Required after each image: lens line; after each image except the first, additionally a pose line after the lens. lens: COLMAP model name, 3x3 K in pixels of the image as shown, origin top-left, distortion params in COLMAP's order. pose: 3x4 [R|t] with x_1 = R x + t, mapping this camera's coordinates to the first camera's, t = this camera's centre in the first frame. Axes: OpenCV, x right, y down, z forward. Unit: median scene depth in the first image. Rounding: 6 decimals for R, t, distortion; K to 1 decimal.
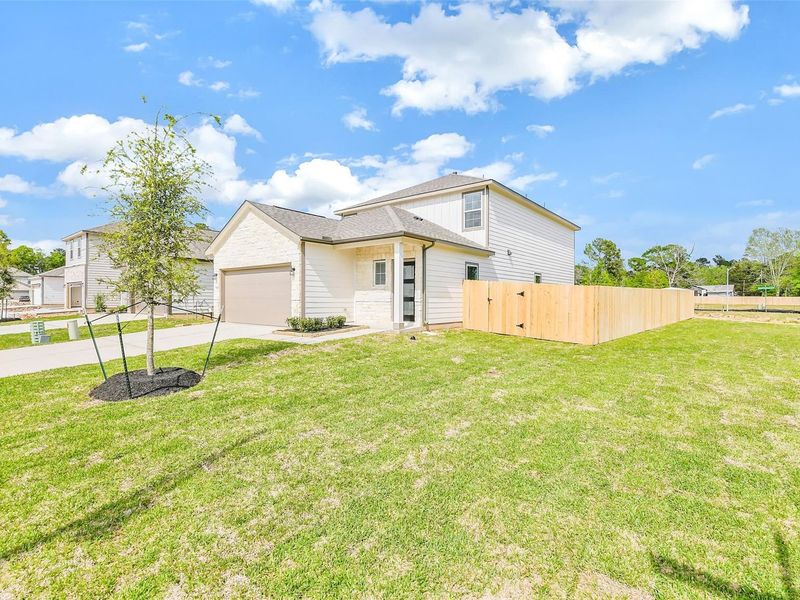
lens RADIAL K [[386.6, 0, 400.9], [0, 386.6, 296.7], [0, 0, 1]] dist [-0.000355, -0.001024]
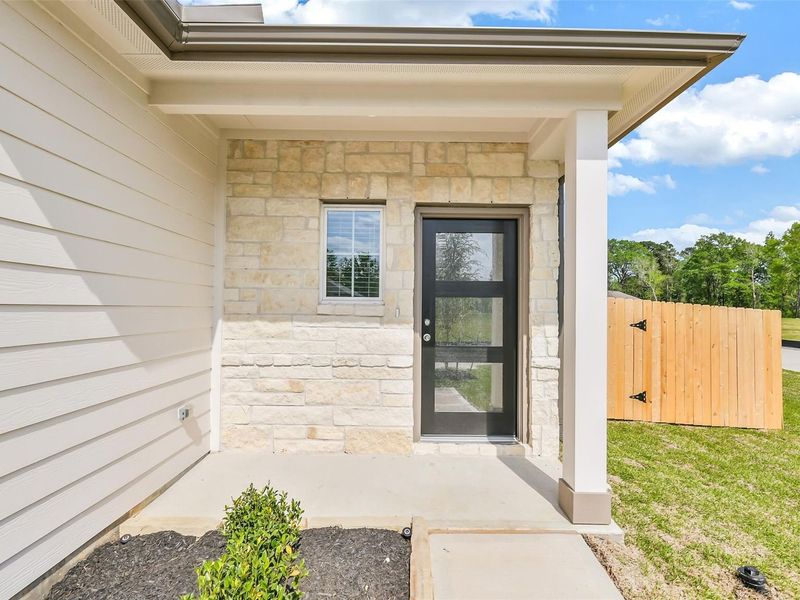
lens RADIAL K [[386.6, 0, 400.9], [0, 386.6, 296.7], [0, 0, 1]] dist [-0.000355, -0.001024]
pose [[0.782695, 0.026740, 0.621831, -0.196025], [-0.006573, 0.999376, -0.034702, -0.023976], [-0.622371, 0.023073, 0.782383, 0.817860]]
